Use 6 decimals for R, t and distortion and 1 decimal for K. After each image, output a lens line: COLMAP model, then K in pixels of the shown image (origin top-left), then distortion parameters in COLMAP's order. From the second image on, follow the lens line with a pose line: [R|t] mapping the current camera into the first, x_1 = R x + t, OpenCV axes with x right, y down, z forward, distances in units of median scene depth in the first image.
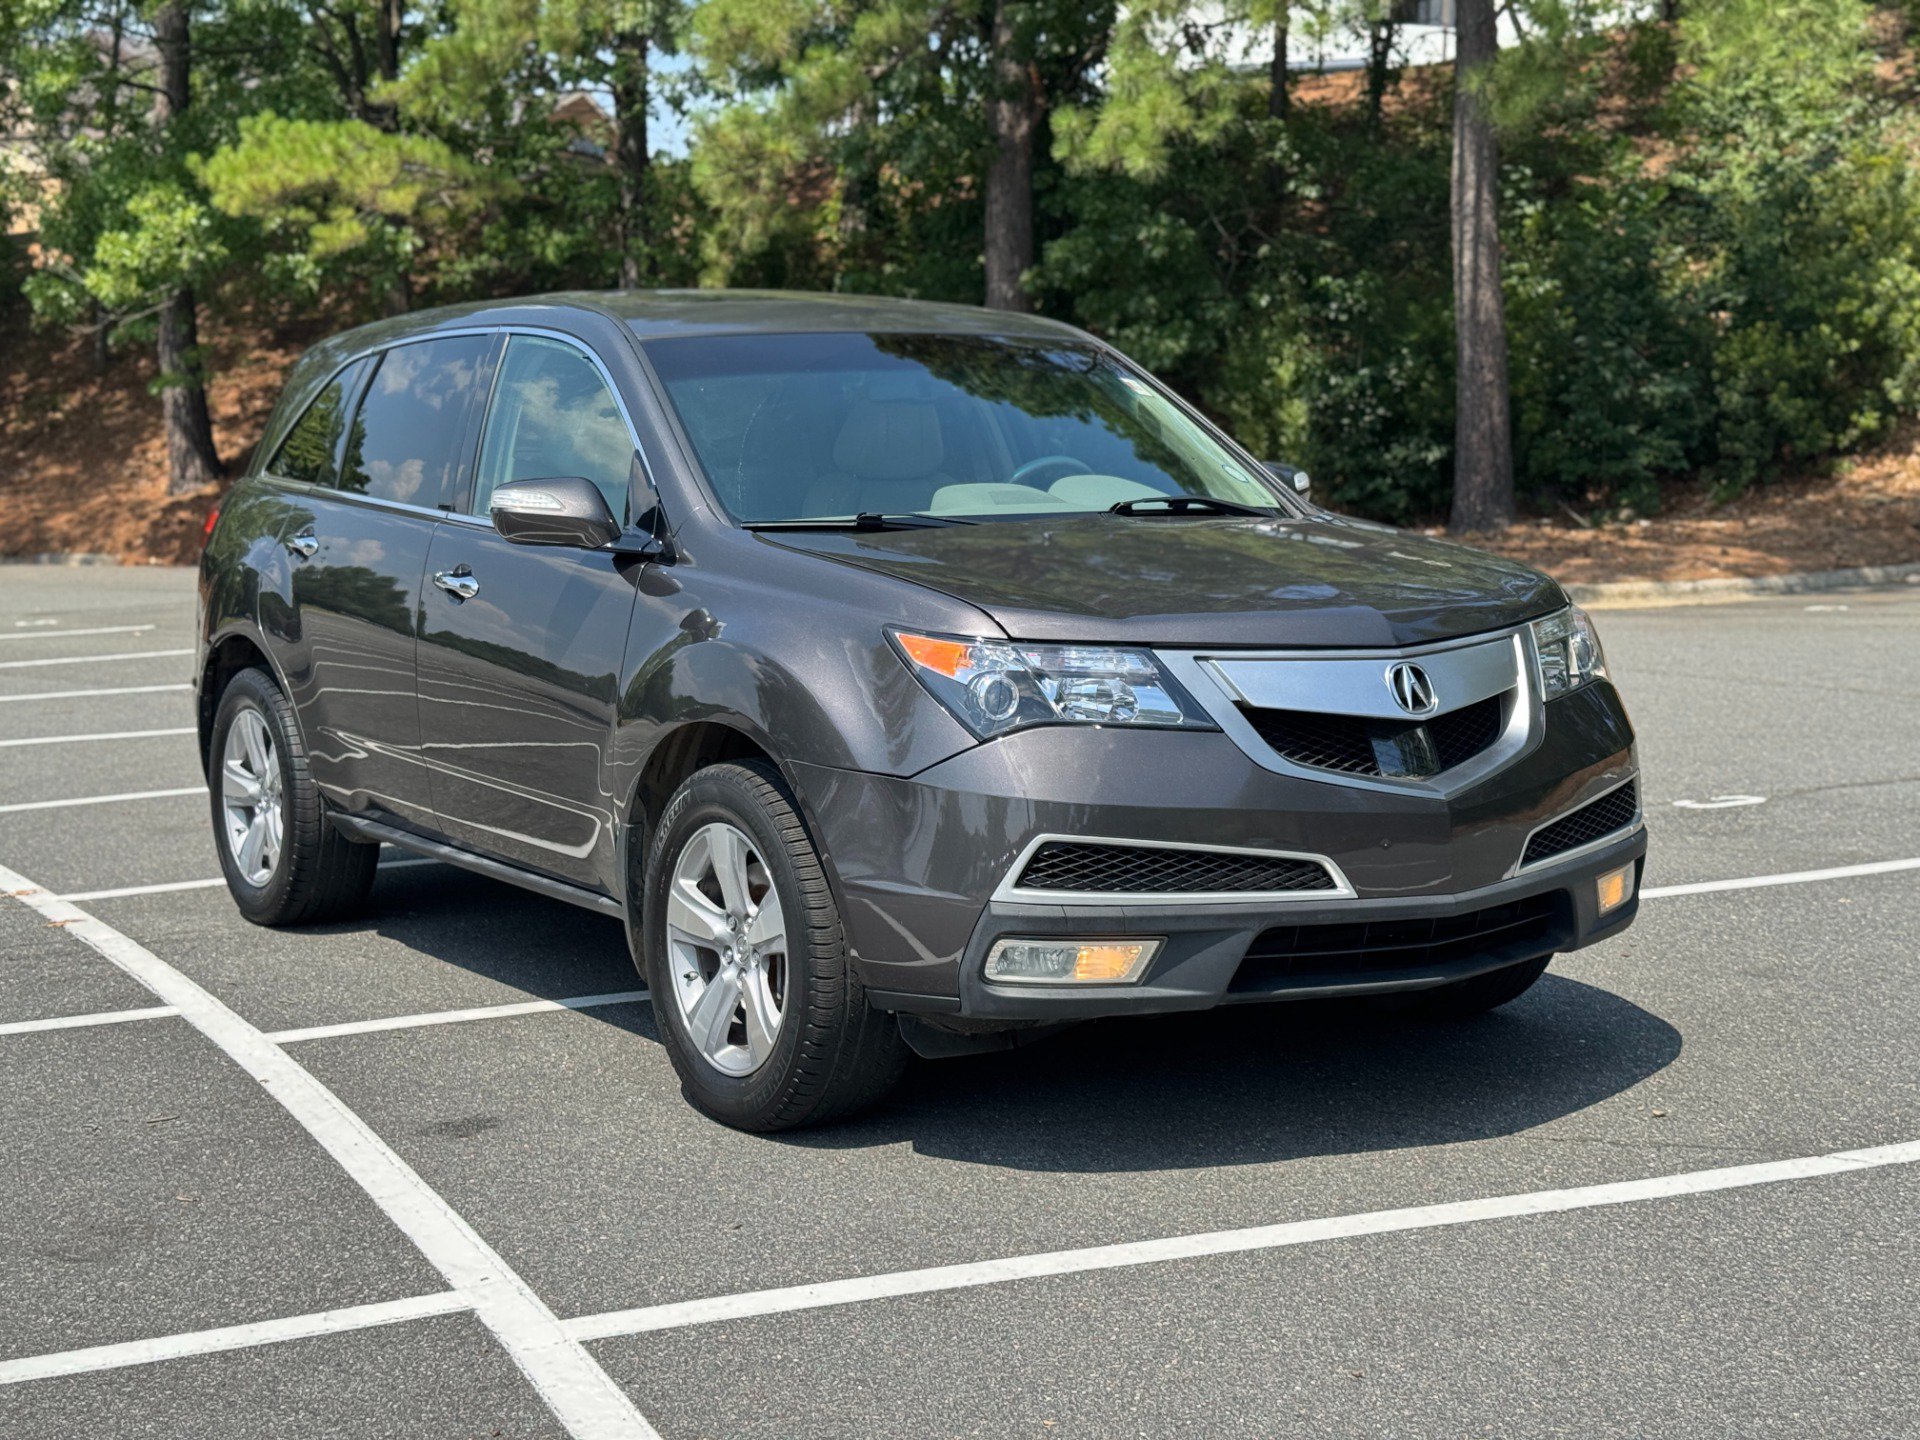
lens RADIAL K [[2681.7, 0, 956.3], [0, 2681.7, 722.4], [0, 0, 1]] dist [0.208568, -0.453958]
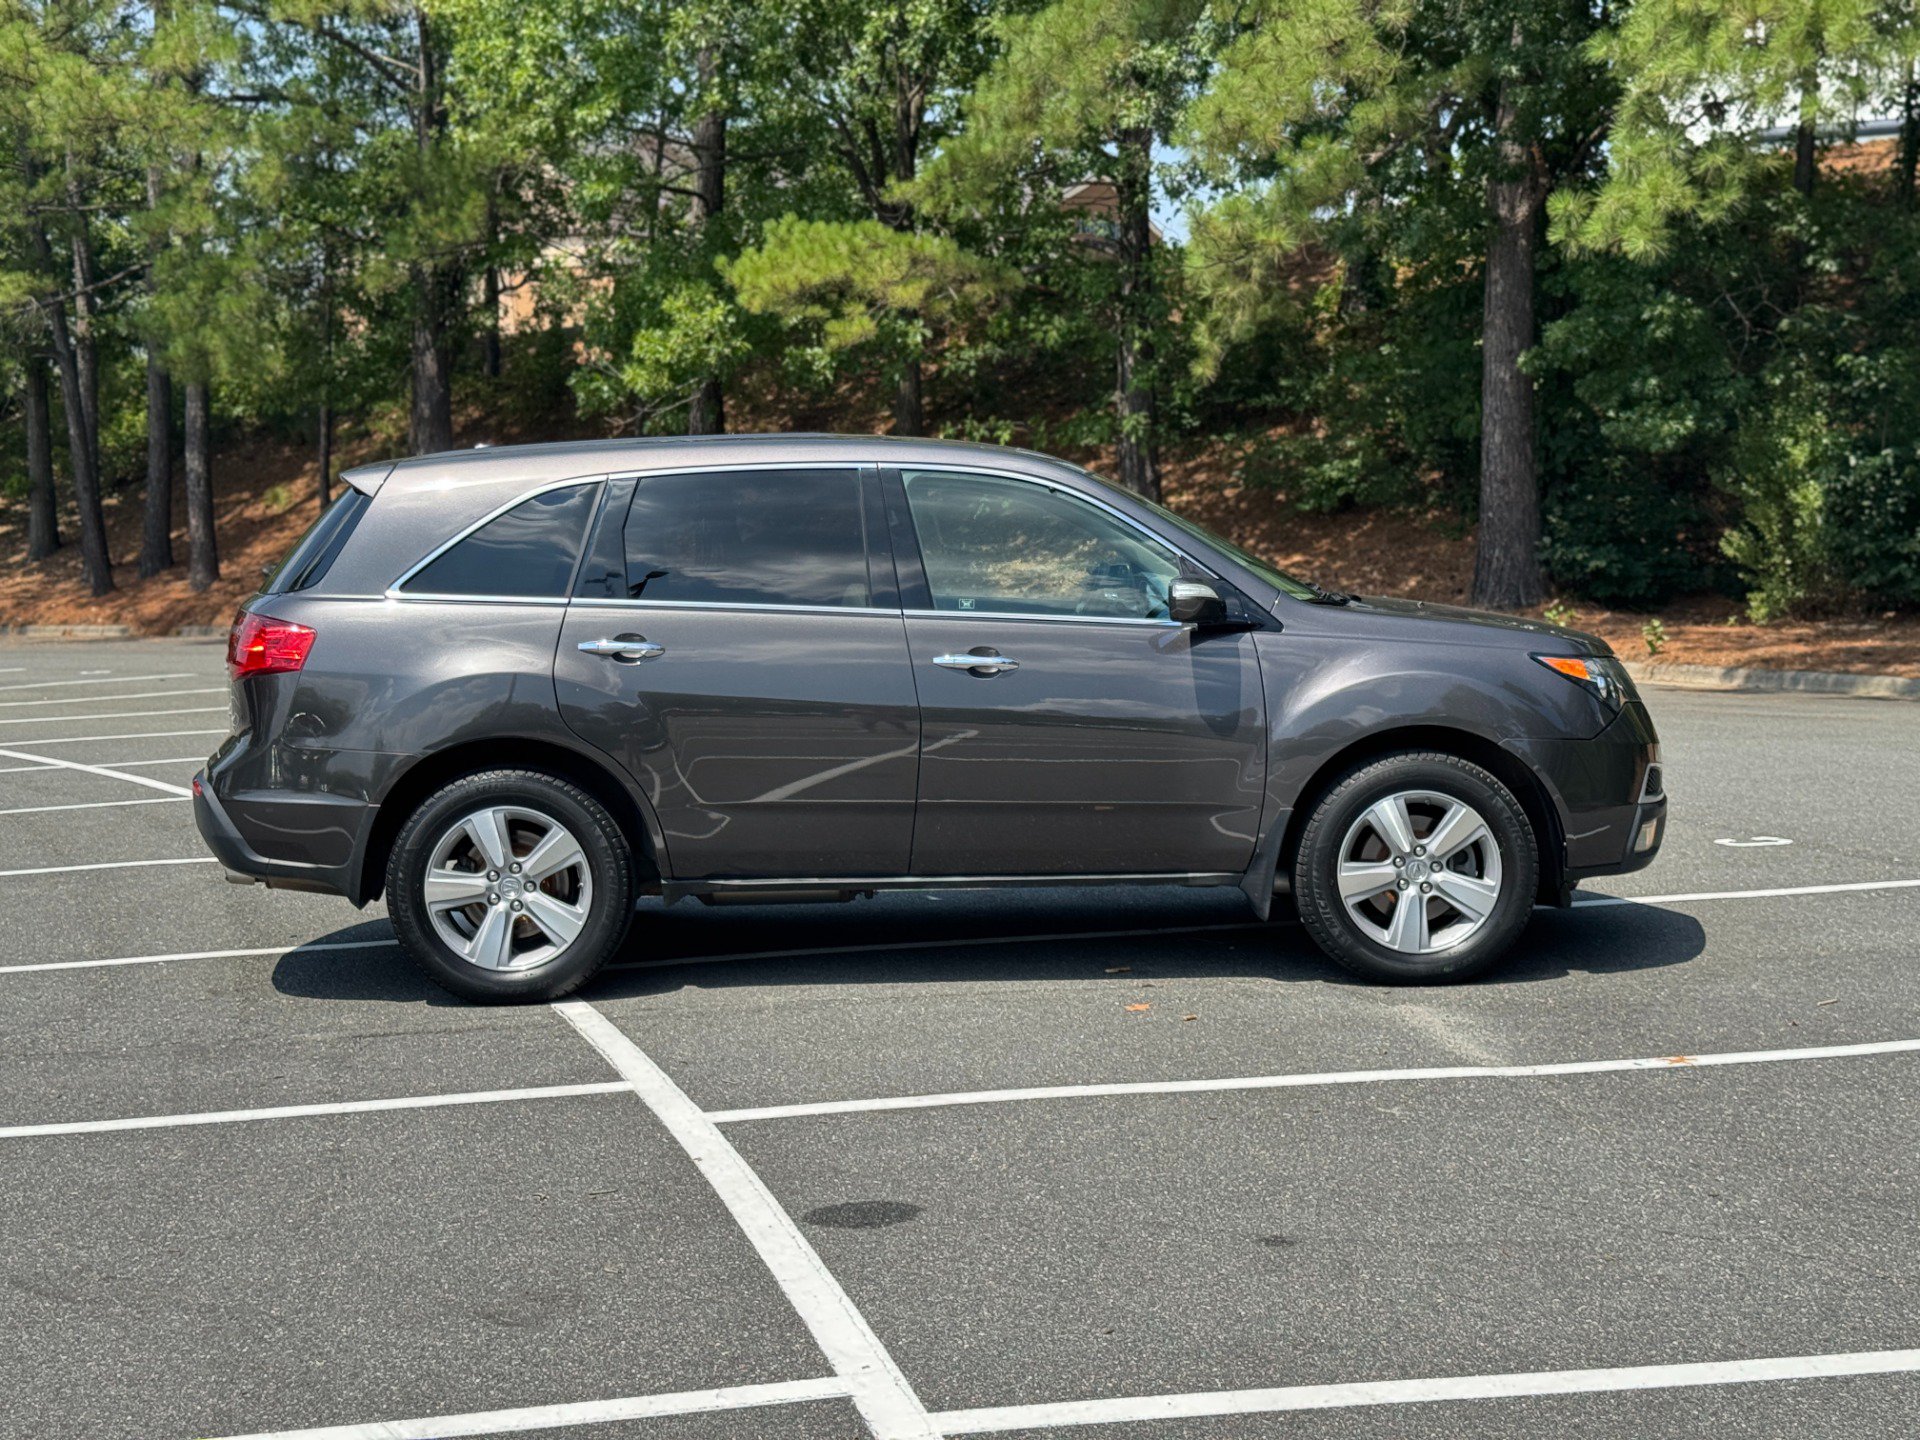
lens RADIAL K [[2681.7, 0, 956.3], [0, 2681.7, 722.4], [0, 0, 1]] dist [0.208568, -0.453958]
pose [[0.982172, 0.016192, -0.187285, 0.010392], [-0.021123, 0.999480, -0.024366, -0.004065], [0.186794, 0.027888, 0.982003, -0.007379]]
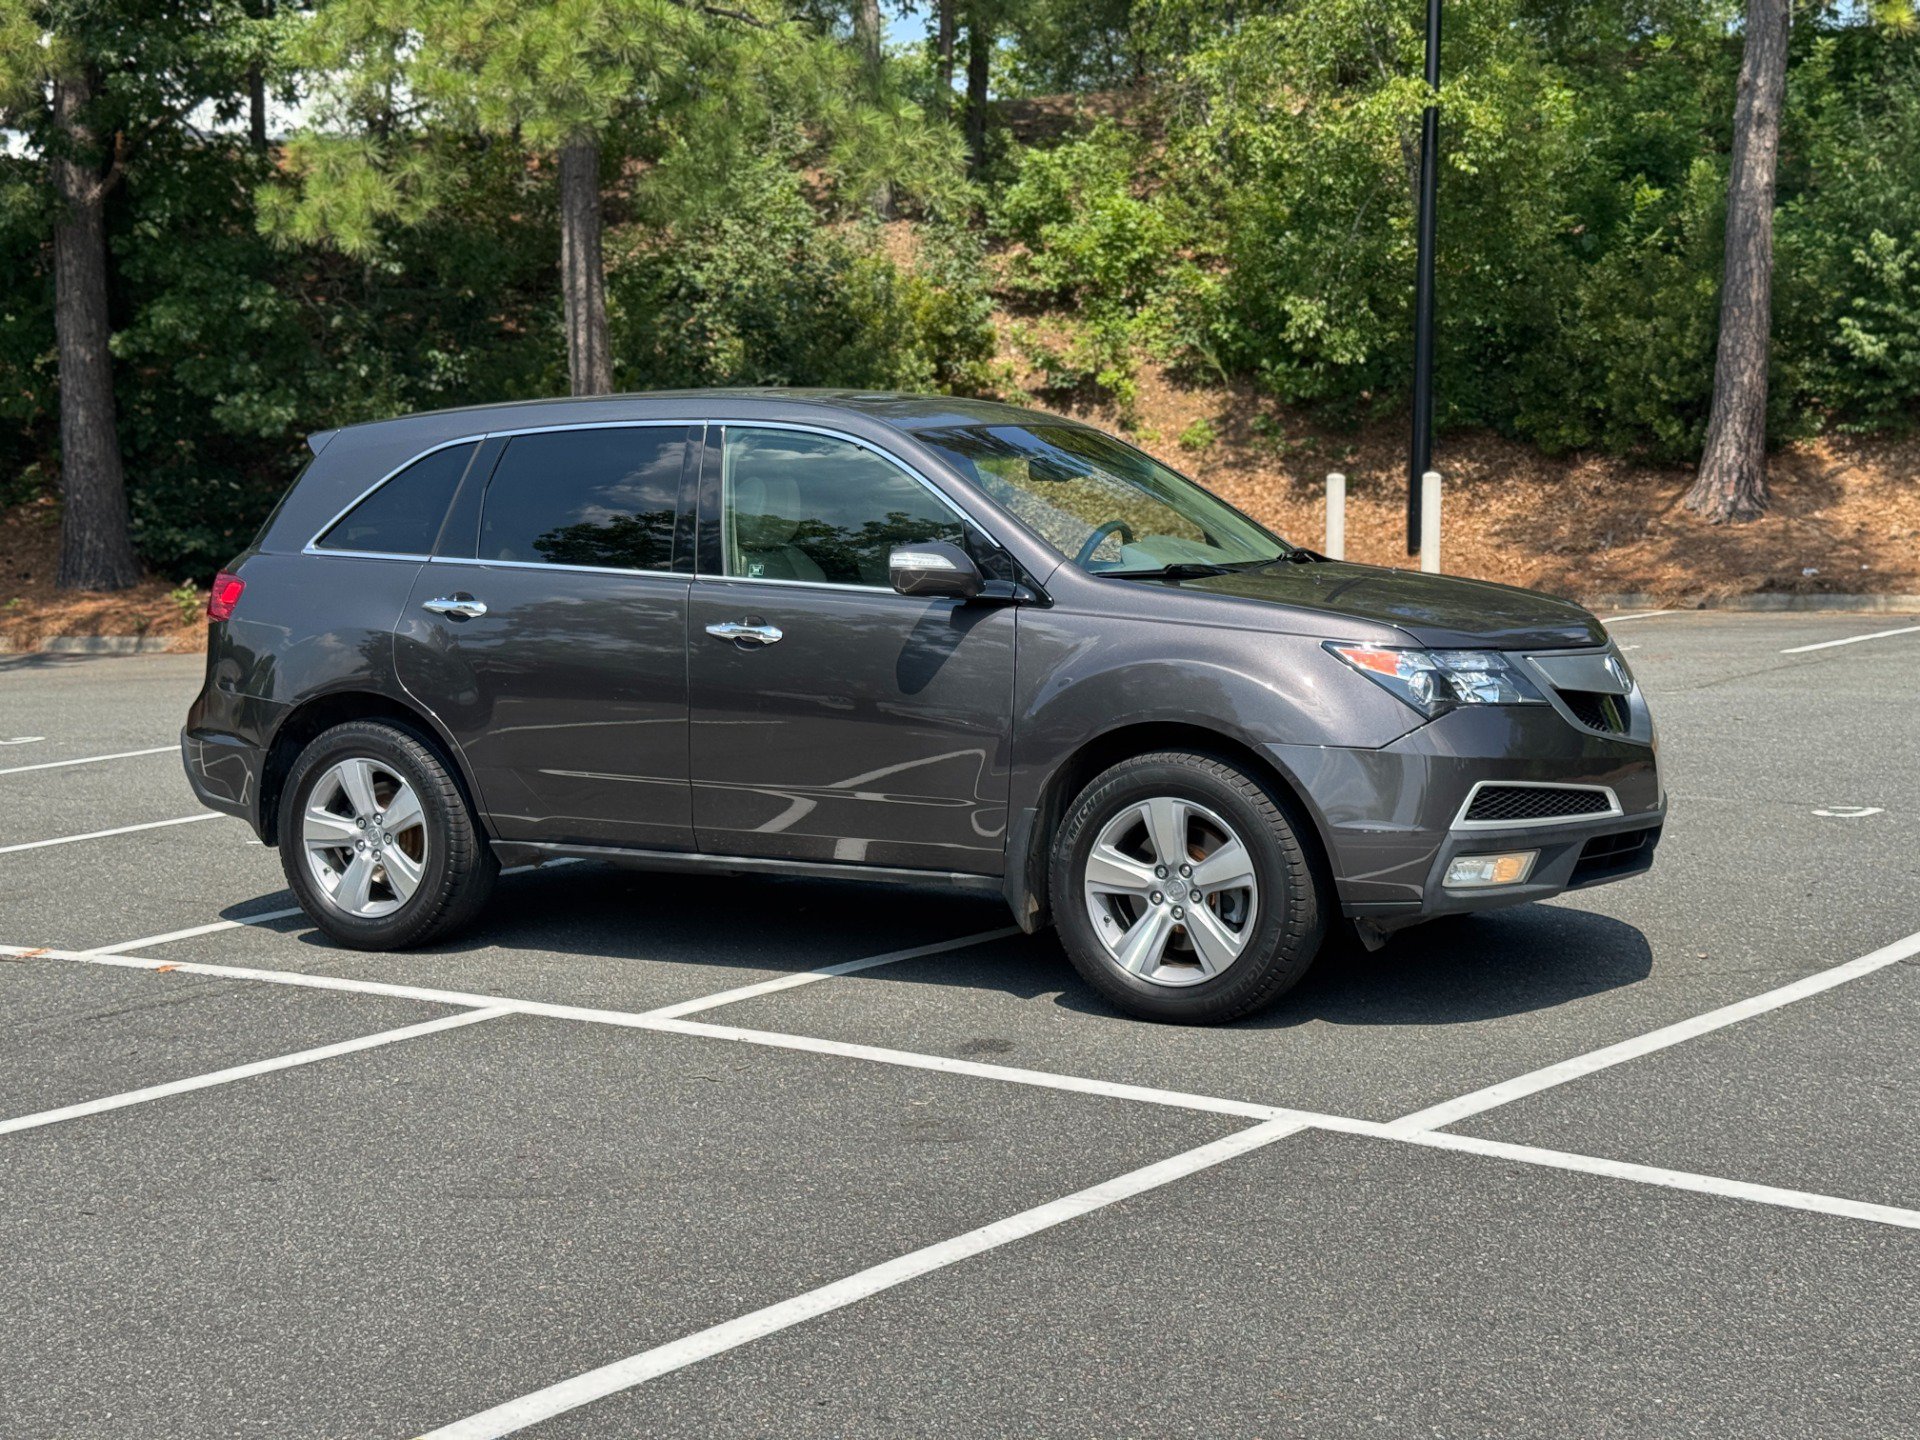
lens RADIAL K [[2692.5, 0, 960.0], [0, 2692.5, 720.0], [0, 0, 1]] dist [0.196365, -0.417128]
pose [[0.888588, -0.046799, 0.456312, -0.178103], [0.057524, 0.998298, -0.009634, 0.001397], [-0.455084, 0.034810, 0.889768, -0.032953]]
